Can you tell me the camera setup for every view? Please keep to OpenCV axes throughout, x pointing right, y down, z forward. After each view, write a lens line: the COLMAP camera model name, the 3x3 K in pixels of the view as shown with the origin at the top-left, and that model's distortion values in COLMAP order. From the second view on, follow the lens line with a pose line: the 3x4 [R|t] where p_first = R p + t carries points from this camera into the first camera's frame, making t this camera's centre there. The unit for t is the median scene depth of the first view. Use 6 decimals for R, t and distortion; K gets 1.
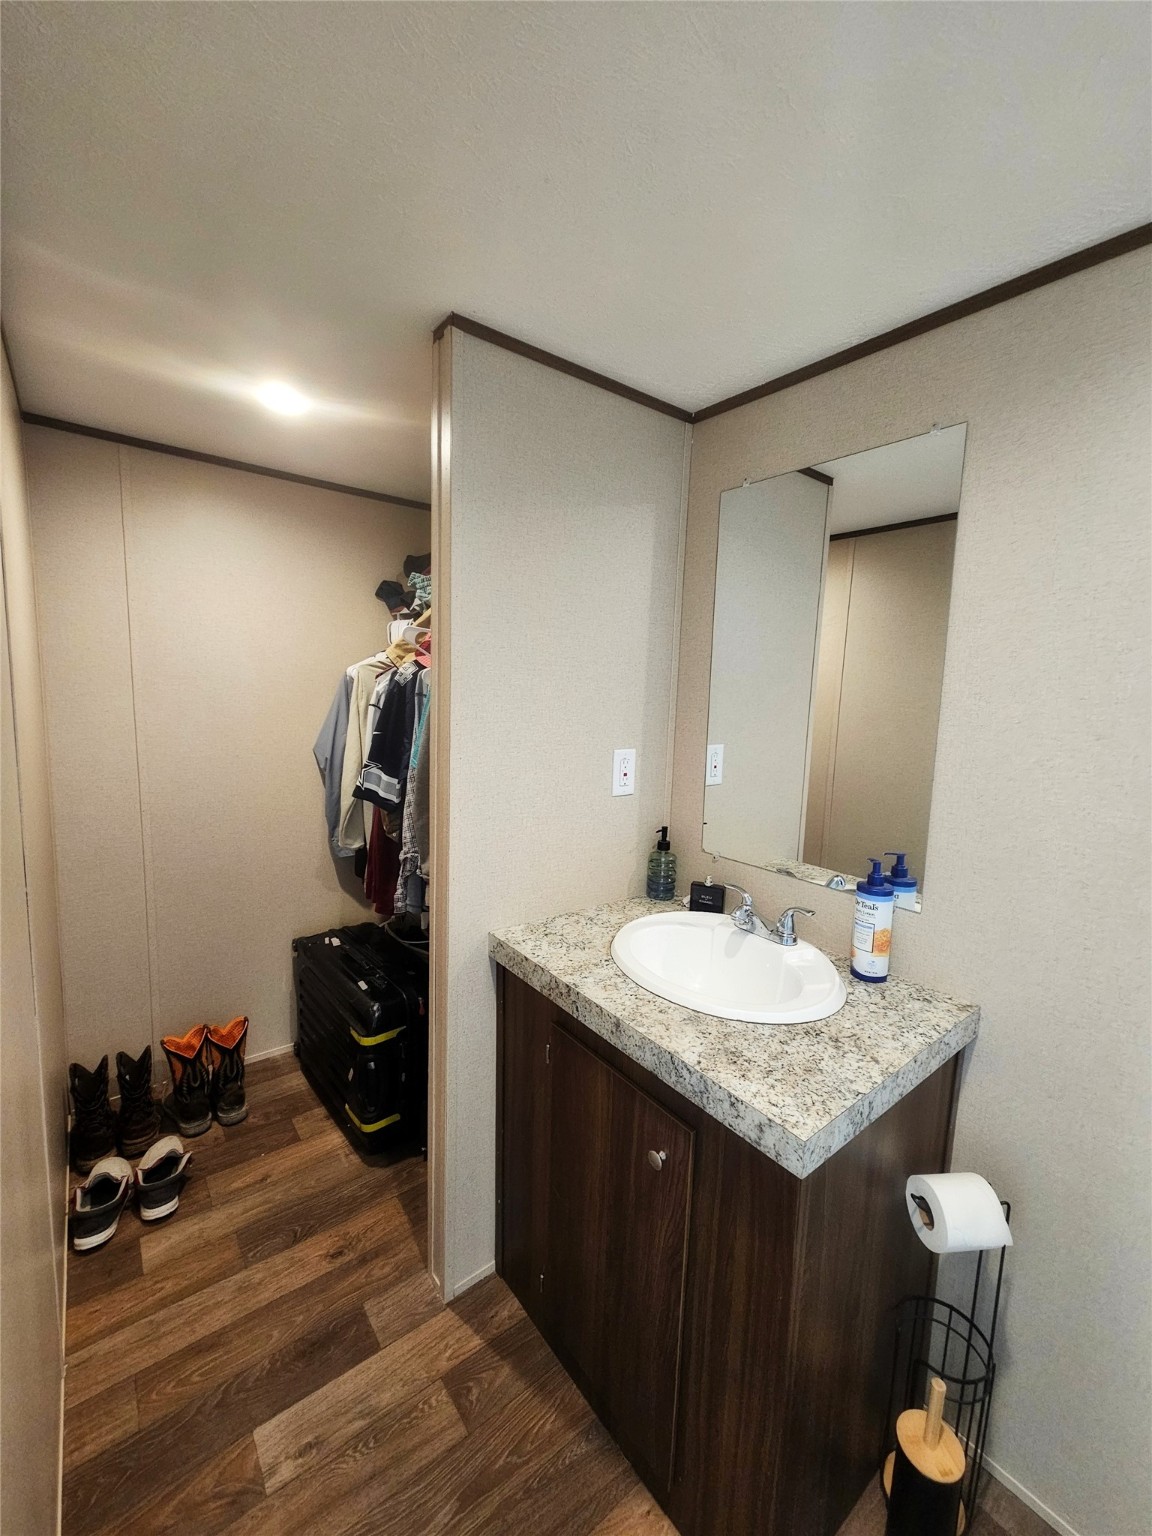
lens RADIAL K [[624.7, 0, 577.2], [0, 624.7, 760.1], [0, 0, 1]] dist [0.001489, -0.001160]
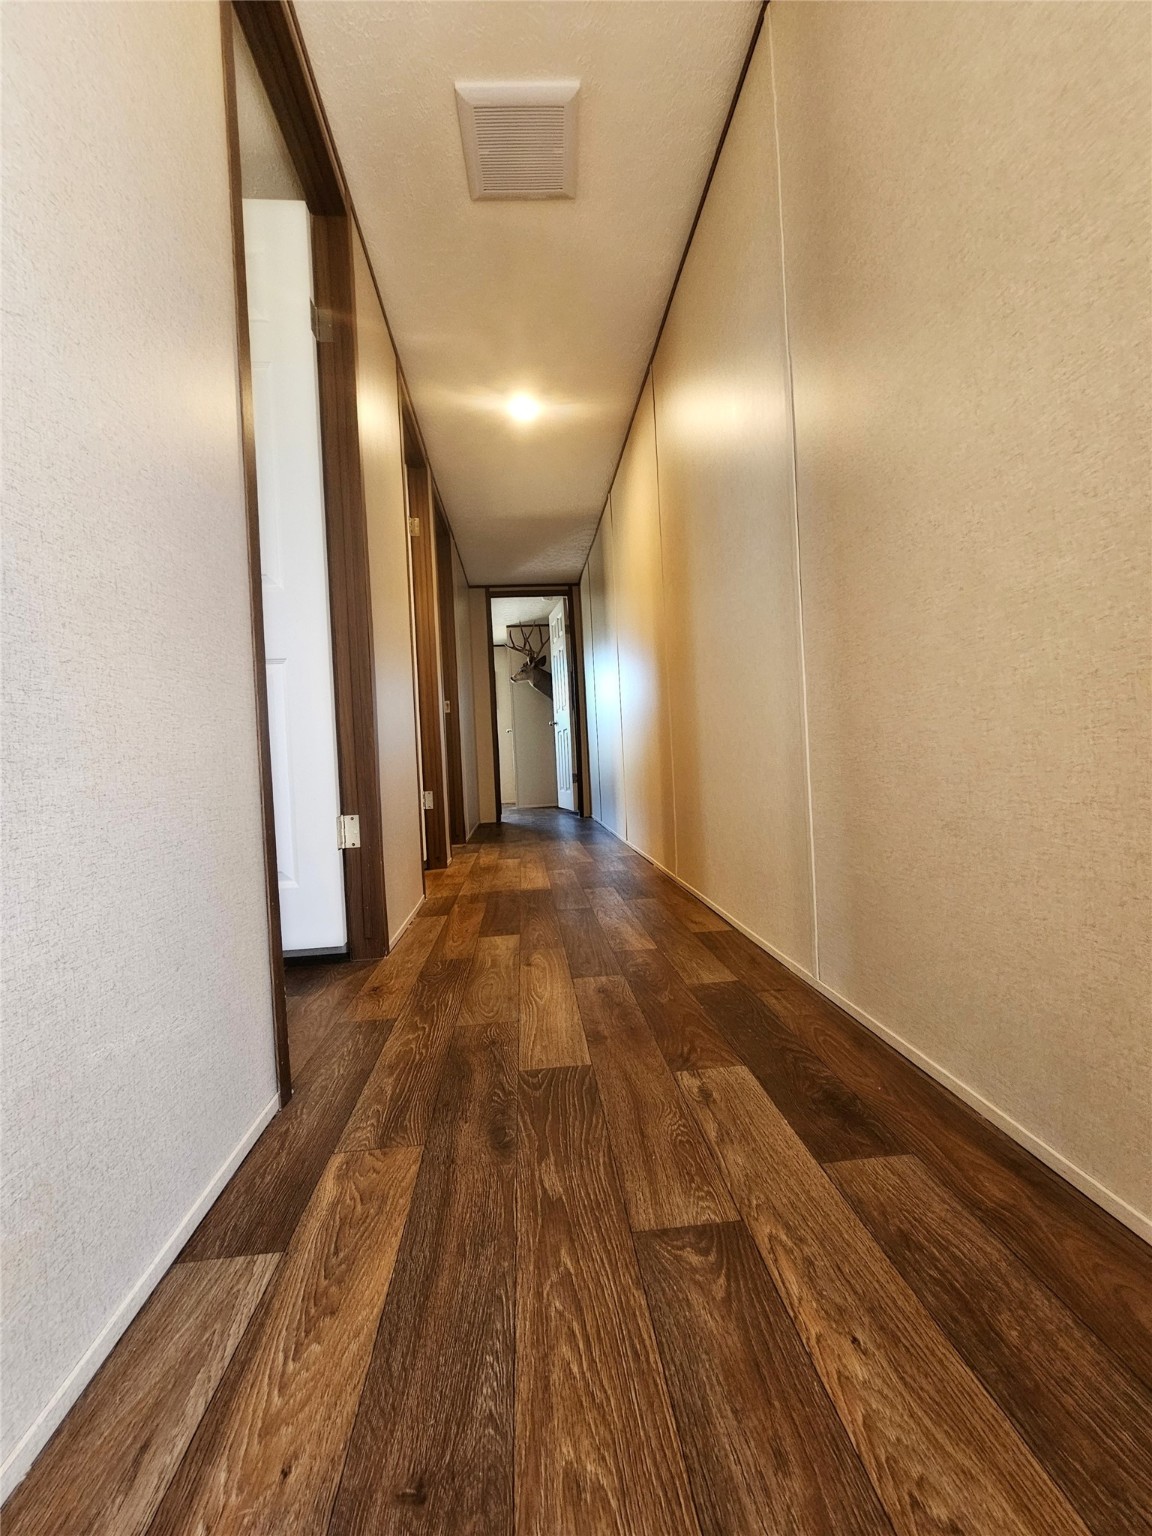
lens RADIAL K [[624.7, 0, 573.9], [0, 624.7, 759.8], [0, 0, 1]] dist [0.001489, -0.001160]
pose [[-0.546046, -0.016565, -0.837592, 0.335298], [-0.078256, 0.996441, 0.031310, 0.649337], [0.834092, 0.082644, -0.545399, 1.239476]]
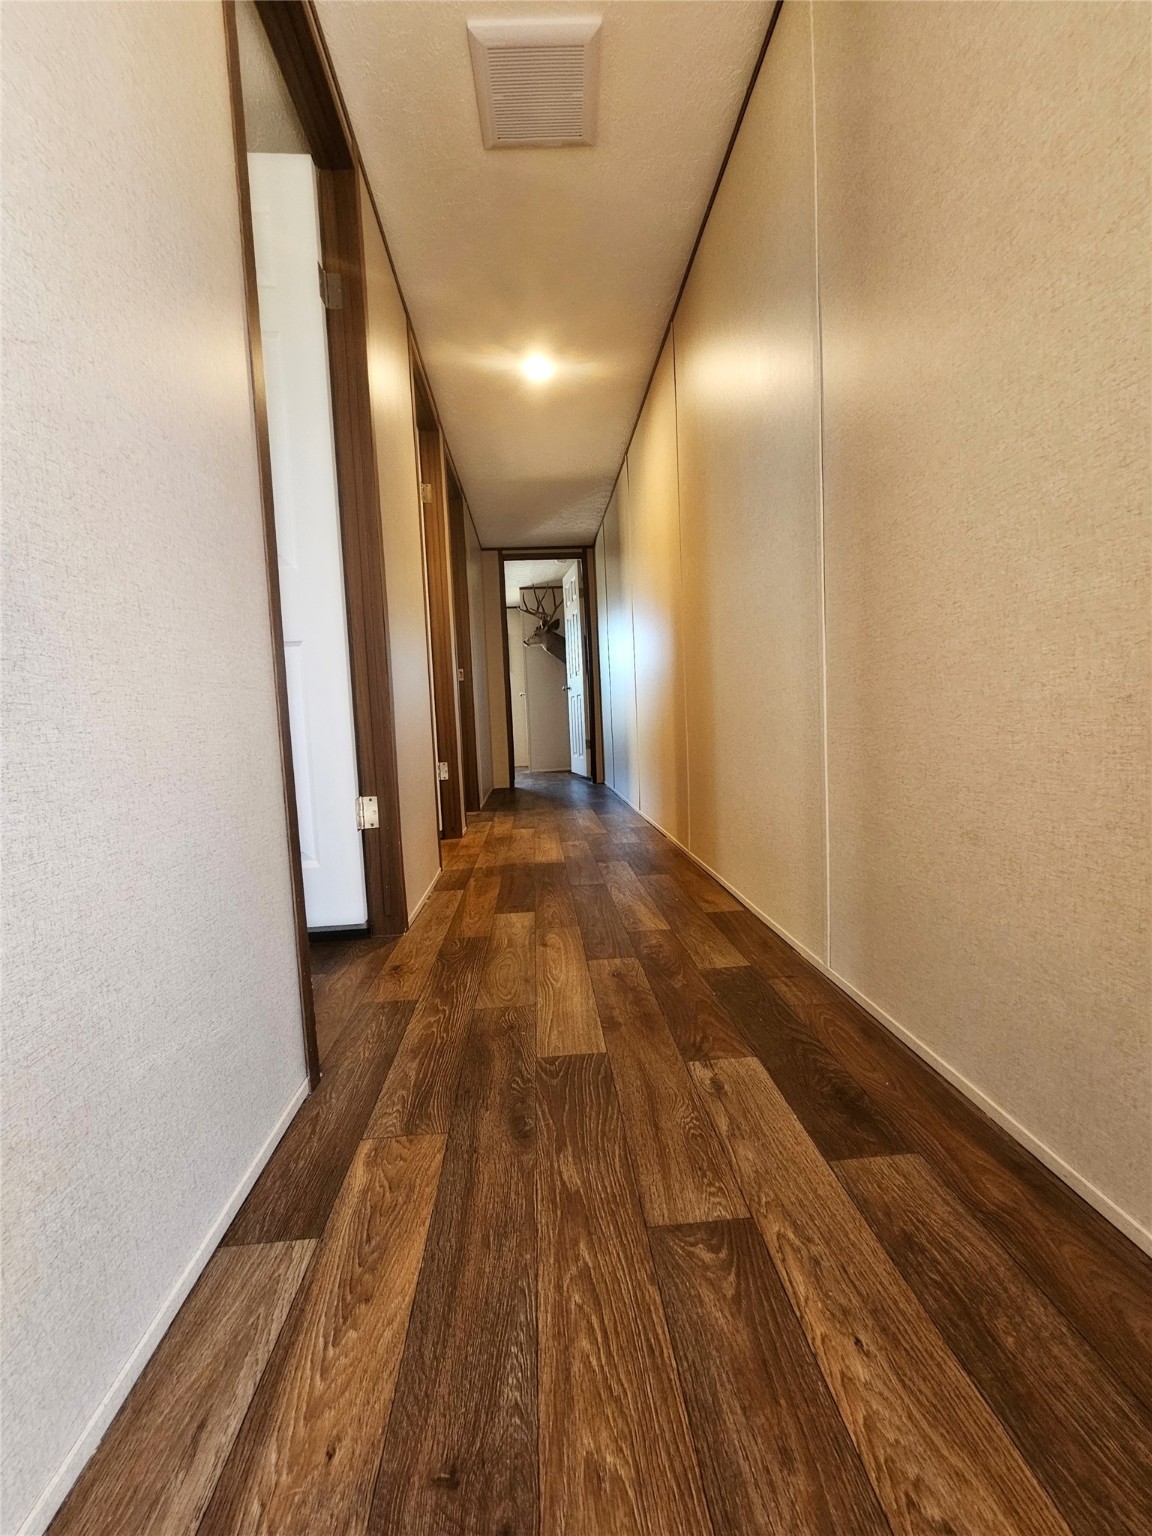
lens RADIAL K [[624.7, 0, 573.8], [0, 624.7, 759.8], [0, 0, 1]] dist [0.001489, -0.001160]
pose [[-0.562287, 0.035218, -0.826192, 0.341855], [-0.082781, 0.991677, 0.098611, 0.593723], [0.822788, 0.123841, -0.554692, 1.228495]]
